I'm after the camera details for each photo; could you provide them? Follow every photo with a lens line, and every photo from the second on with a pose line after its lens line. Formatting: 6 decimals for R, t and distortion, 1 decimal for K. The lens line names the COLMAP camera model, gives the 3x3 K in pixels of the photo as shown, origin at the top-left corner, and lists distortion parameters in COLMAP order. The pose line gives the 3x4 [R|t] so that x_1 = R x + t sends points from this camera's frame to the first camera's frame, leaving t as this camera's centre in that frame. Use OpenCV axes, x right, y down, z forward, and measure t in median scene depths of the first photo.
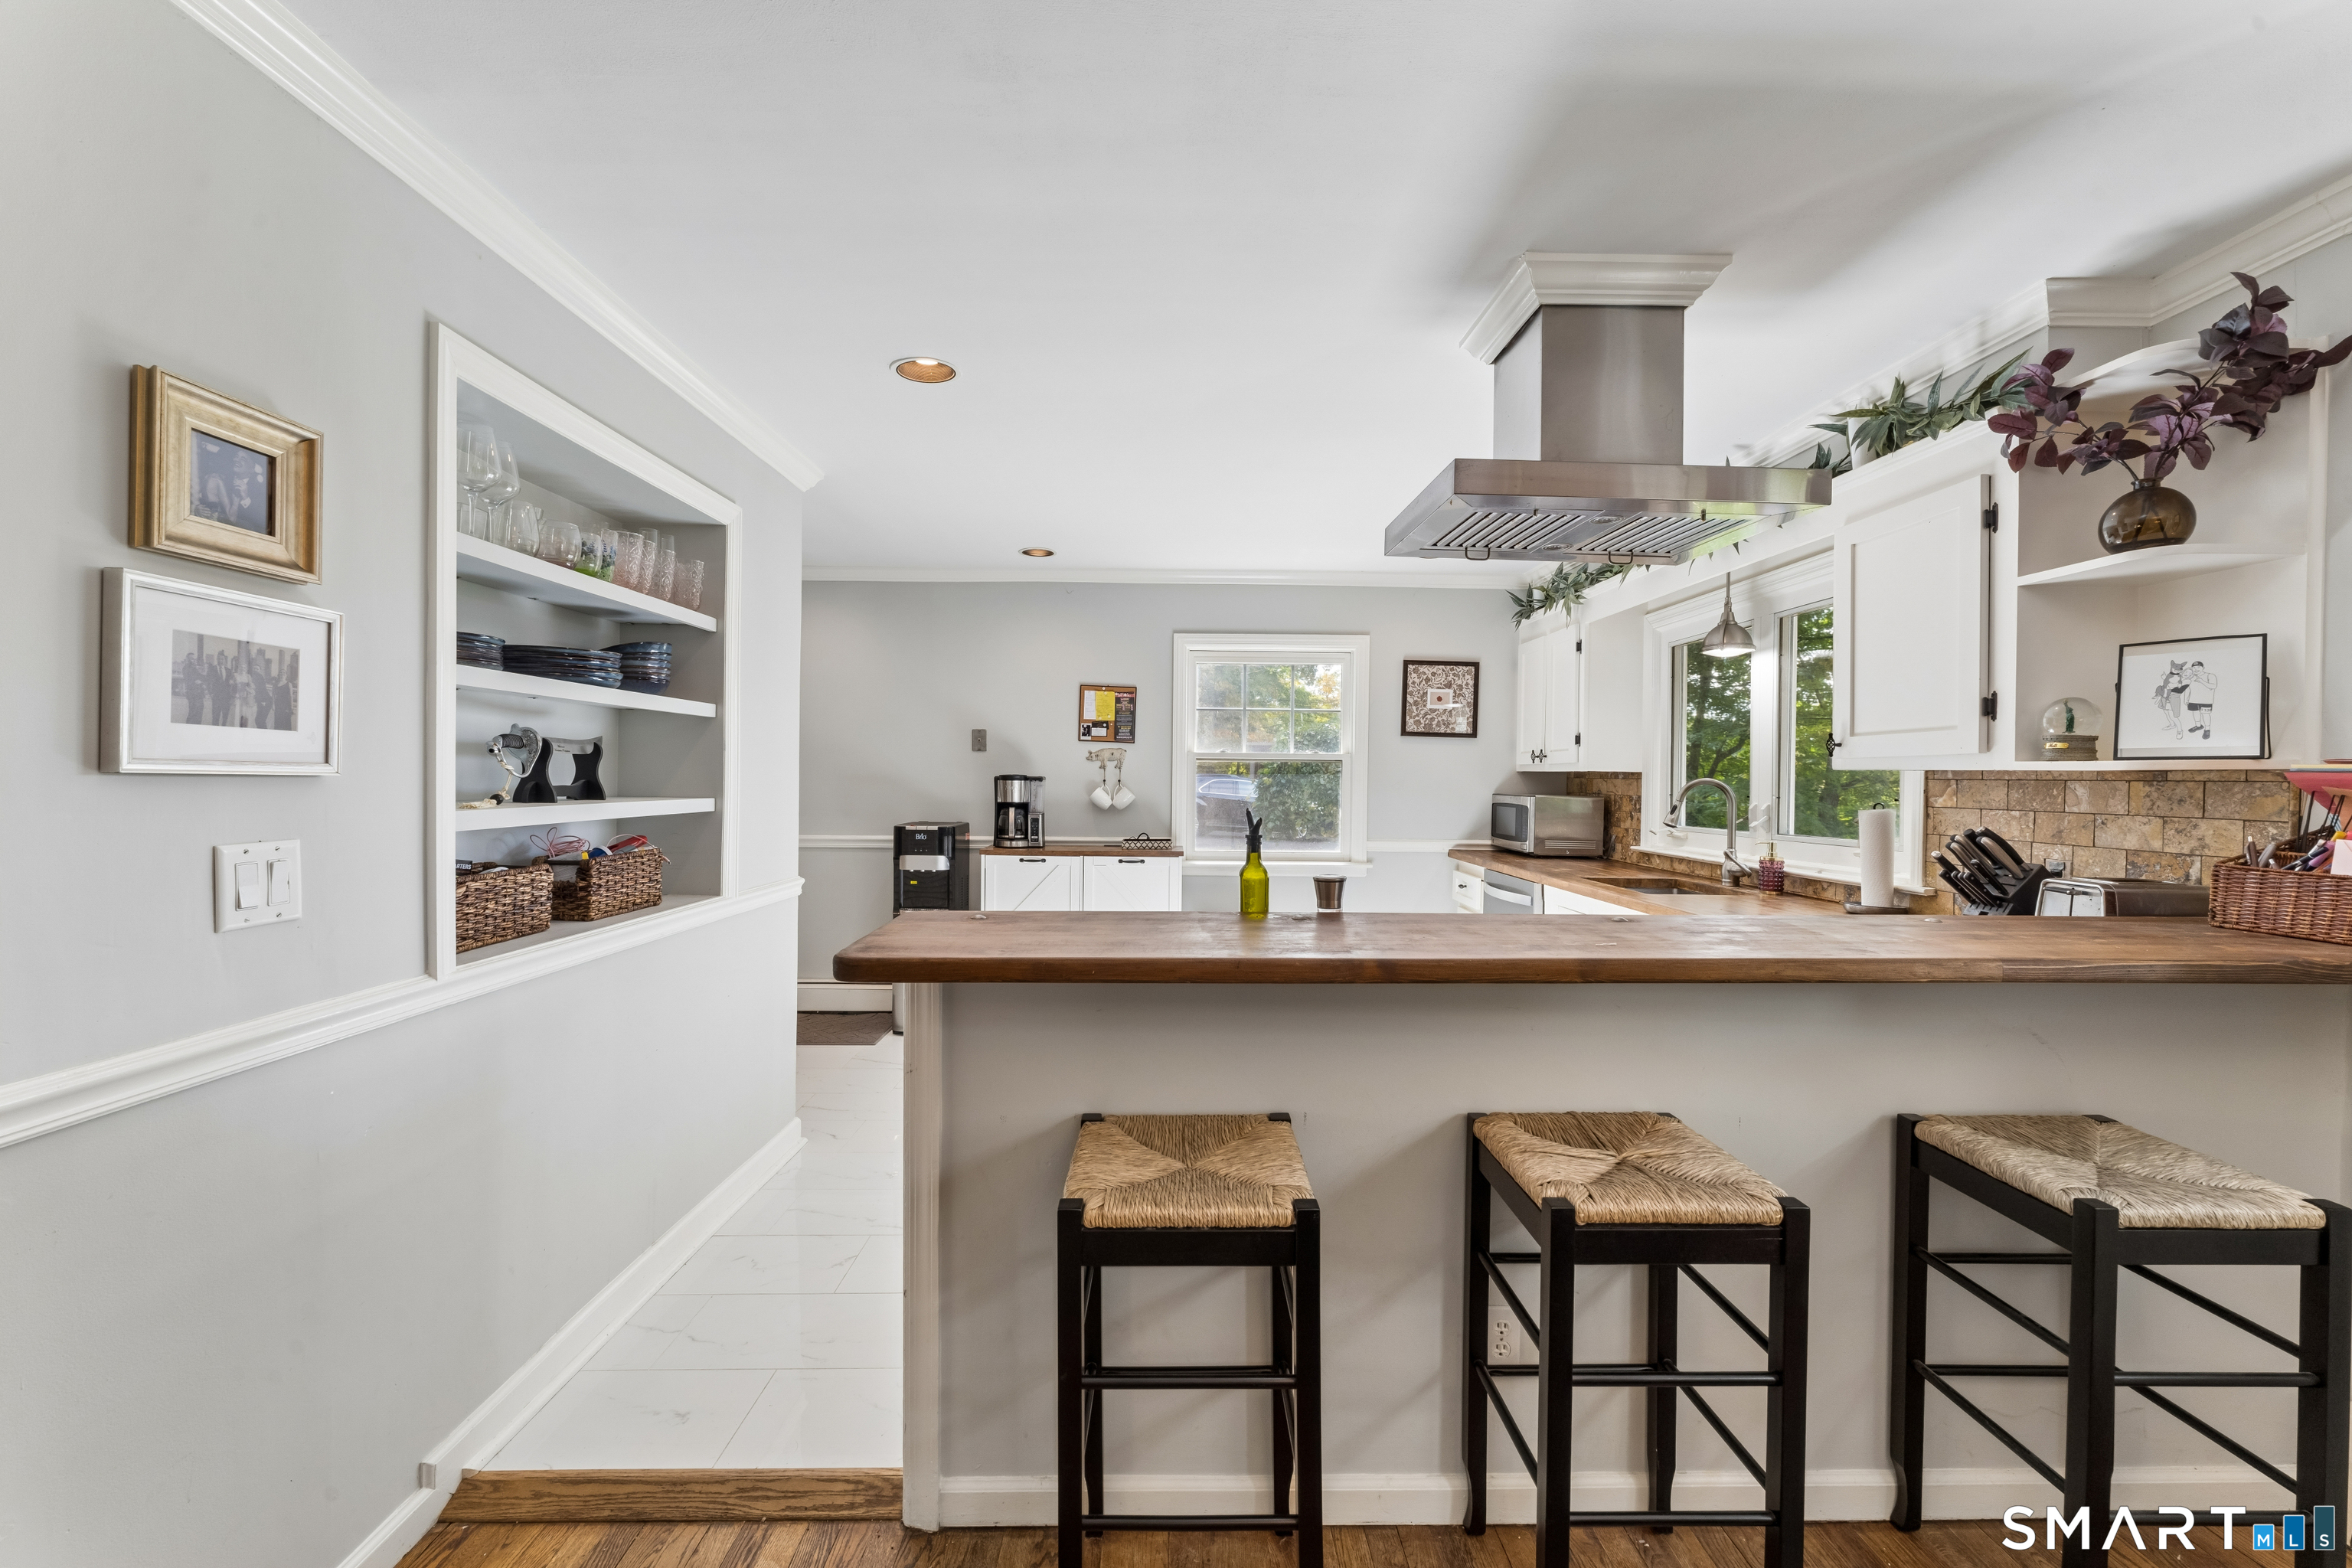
lens RADIAL K [[944.9, 0, 1170.1], [0, 944.9, 786.3], [0, 0, 1]] dist [-0.001448, 0.000767]
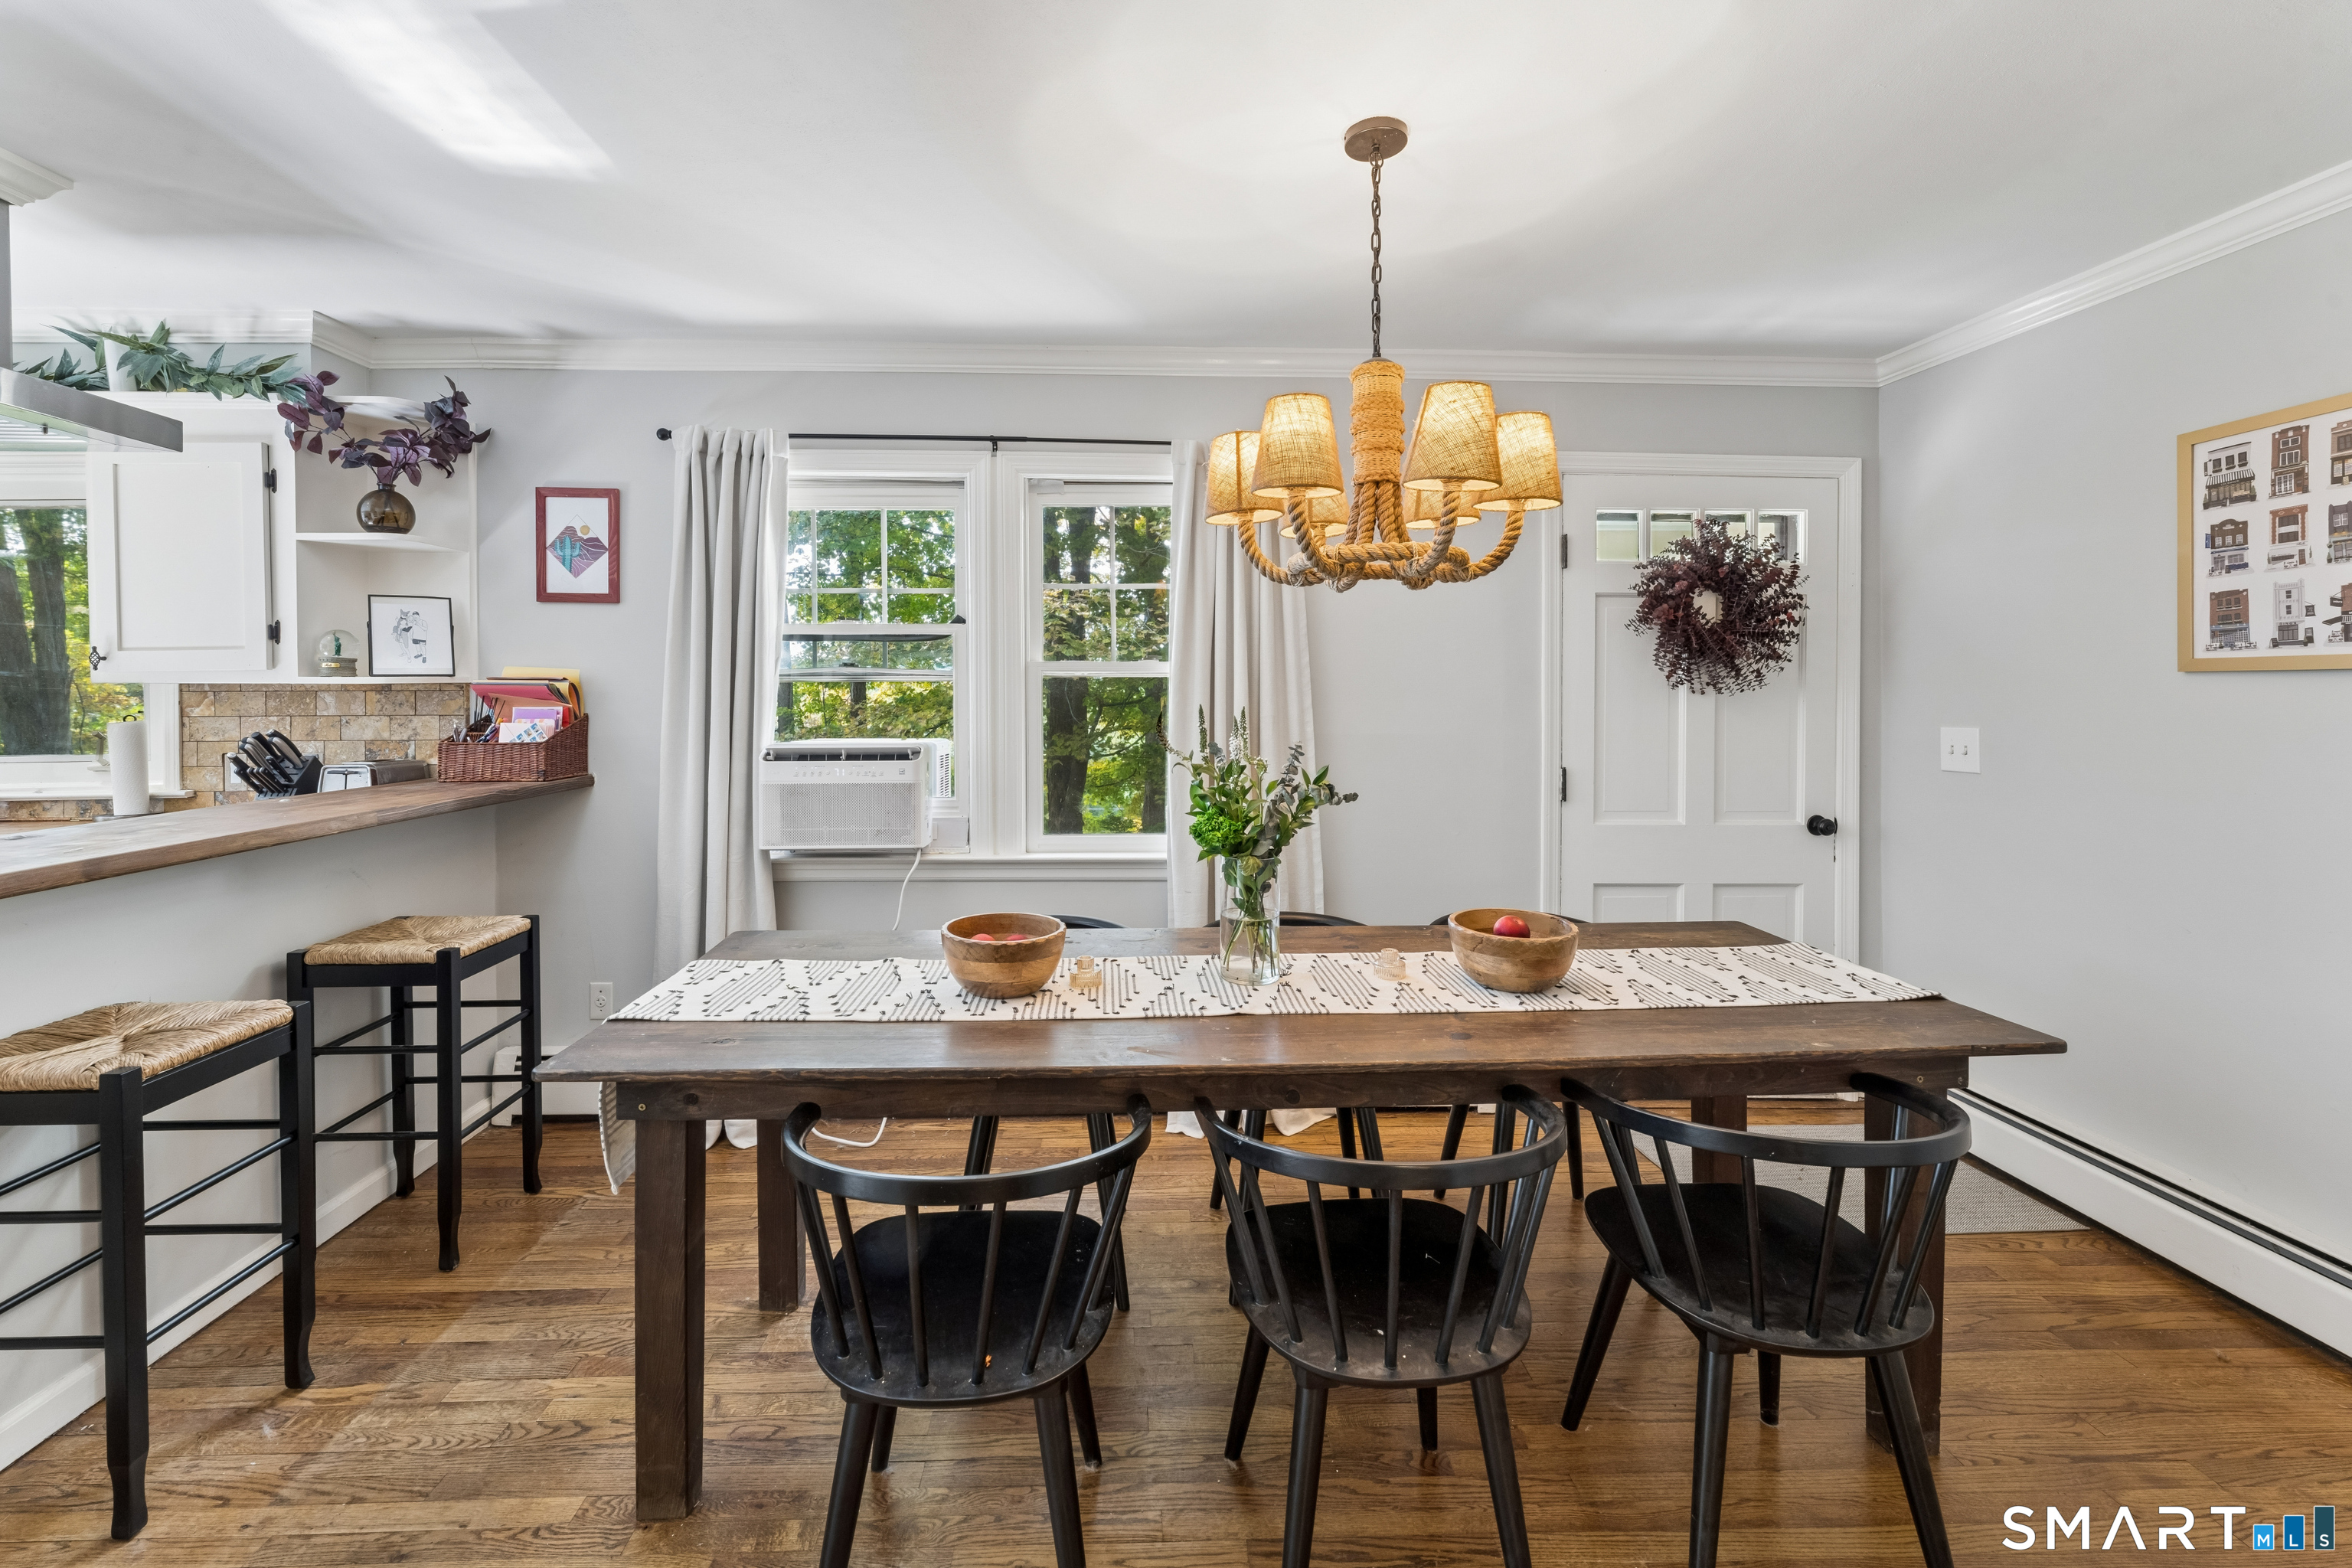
lens RADIAL K [[987.3, 0, 1139.7], [0, 987.3, 696.8], [0, 0, 1]] dist [-0.001264, 0.000335]
pose [[-0.018210, -0.018473, 0.999664, -0.398687], [0.016588, 0.999686, 0.018776, -0.004676], [-0.999697, 0.016924, -0.017898, -0.098508]]
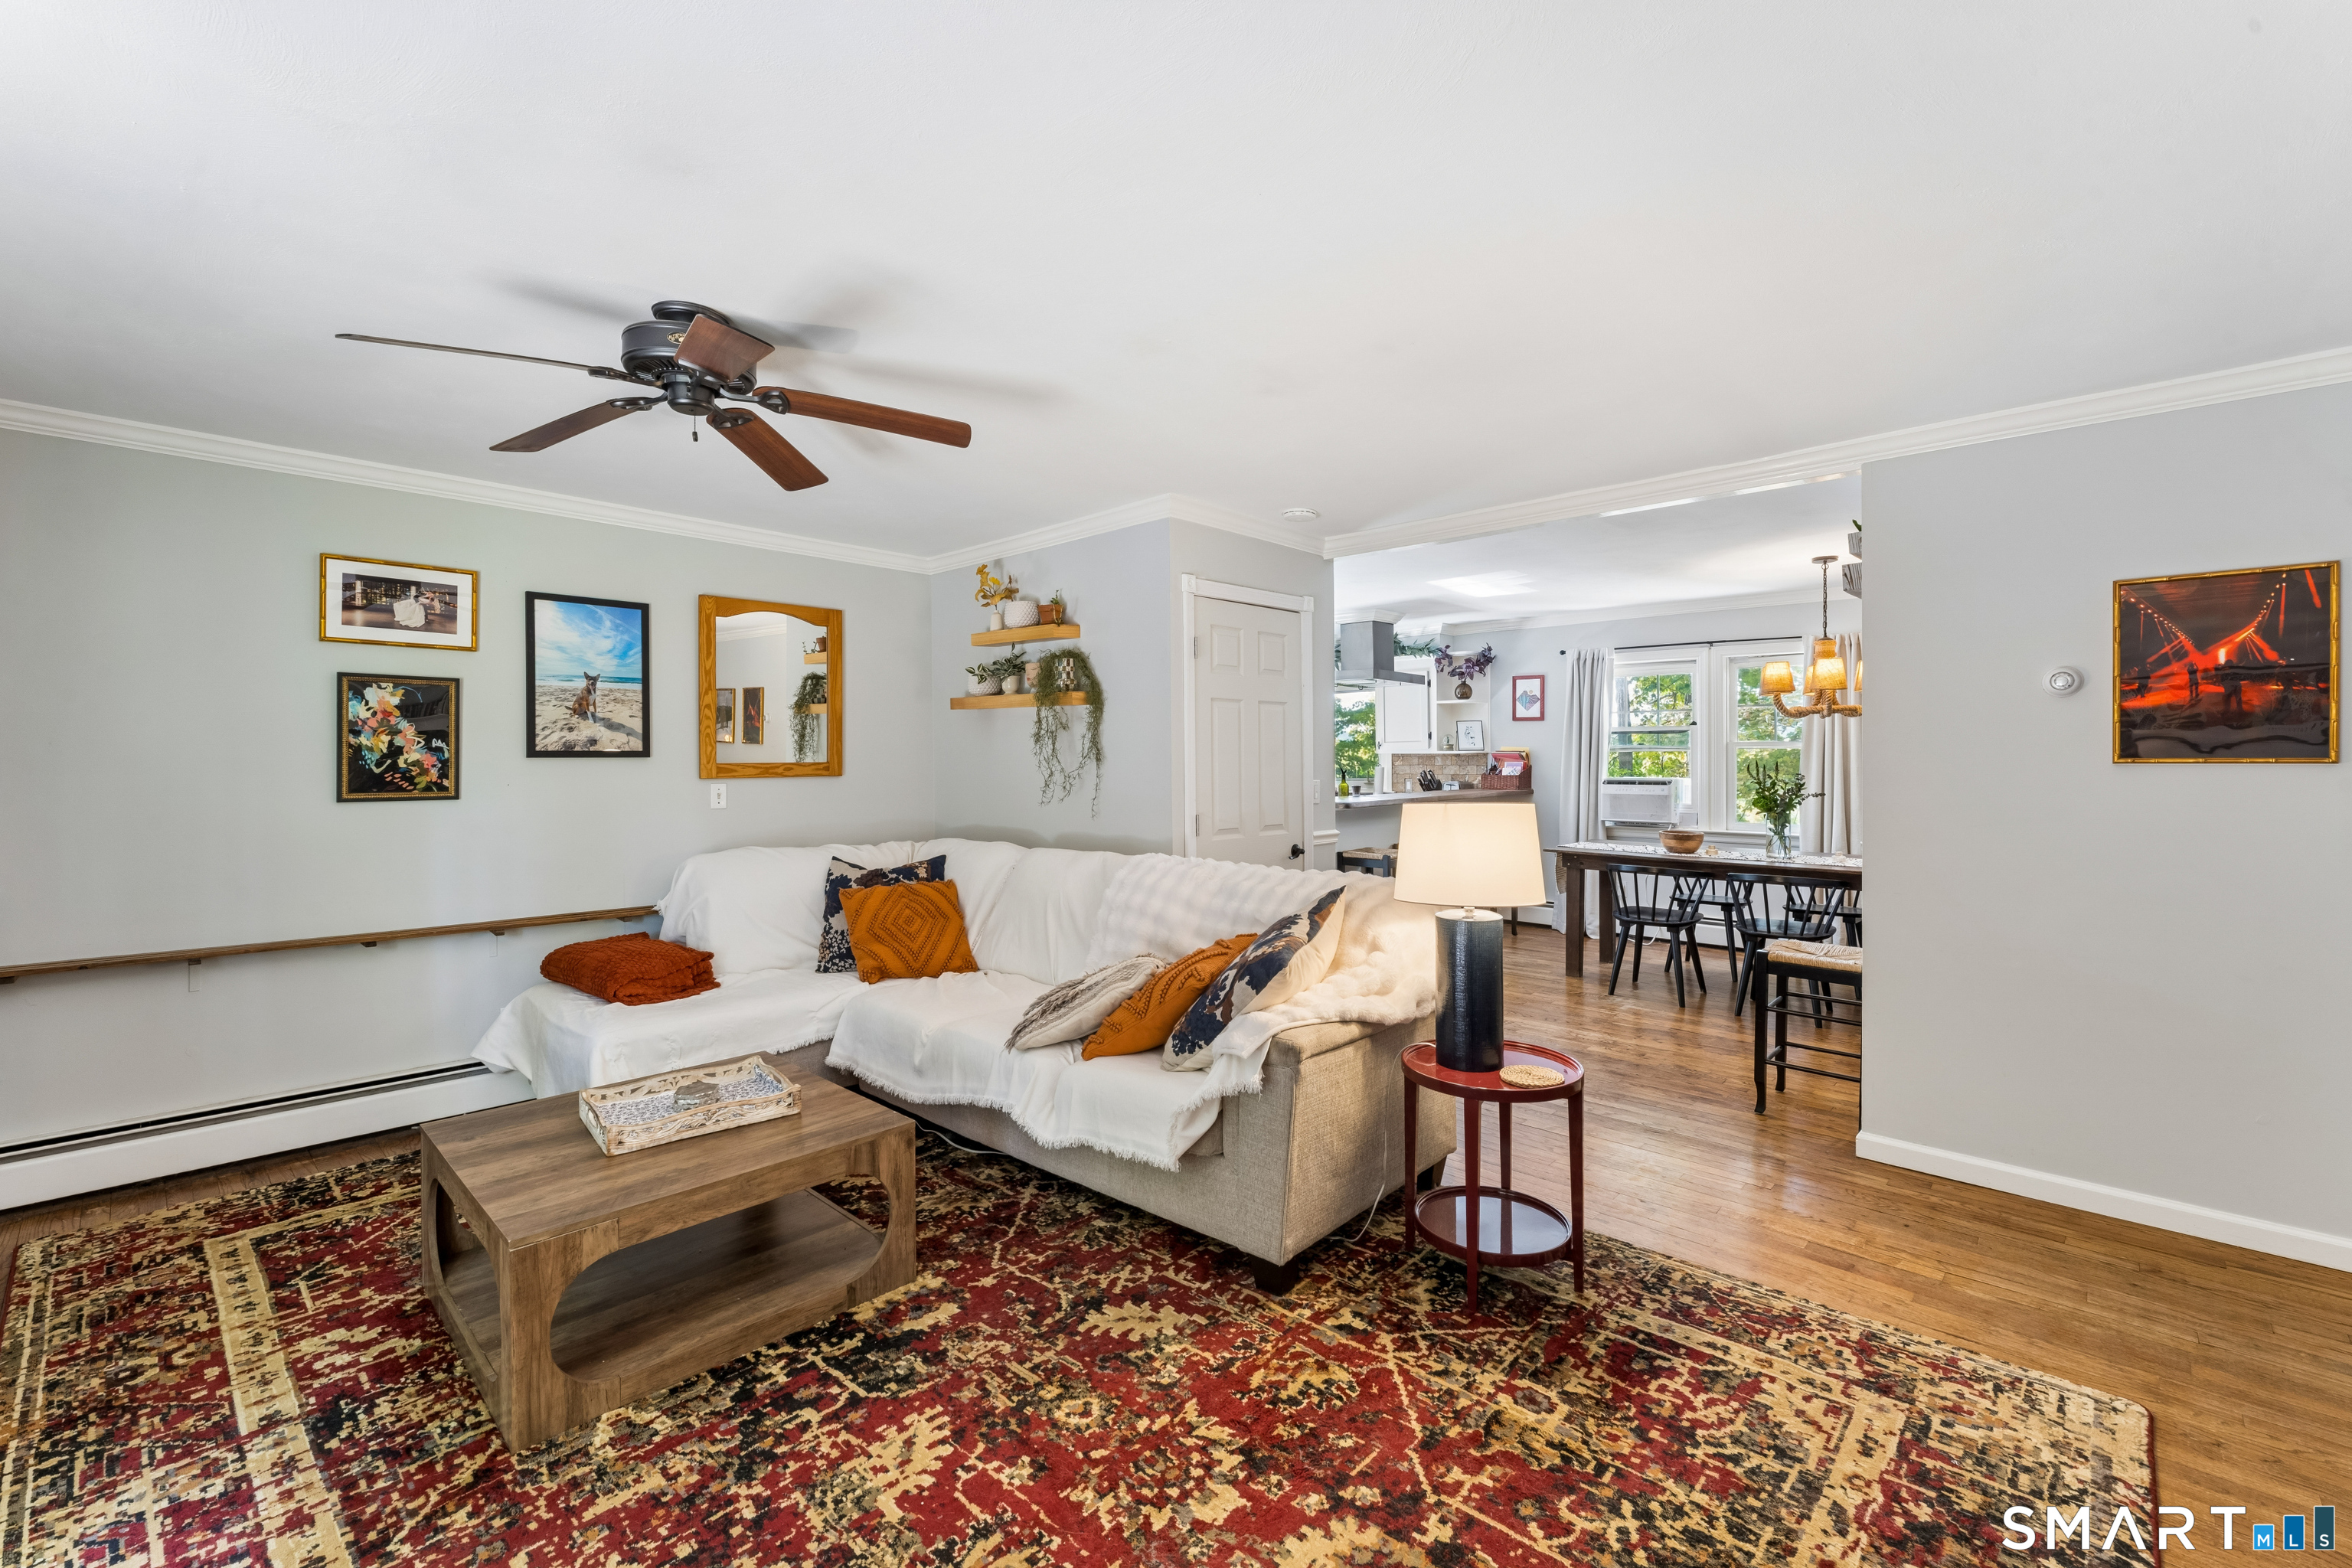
lens RADIAL K [[983.7, 0, 1169.9], [0, 983.7, 759.0], [0, 0, 1]] dist [-0.002926, -0.000185]
pose [[0.698409, -0.013225, 0.715577, -2.191567], [0.020874, 0.999780, -0.001895, -0.009471], [-0.715395, 0.016260, 0.698531, -0.787091]]
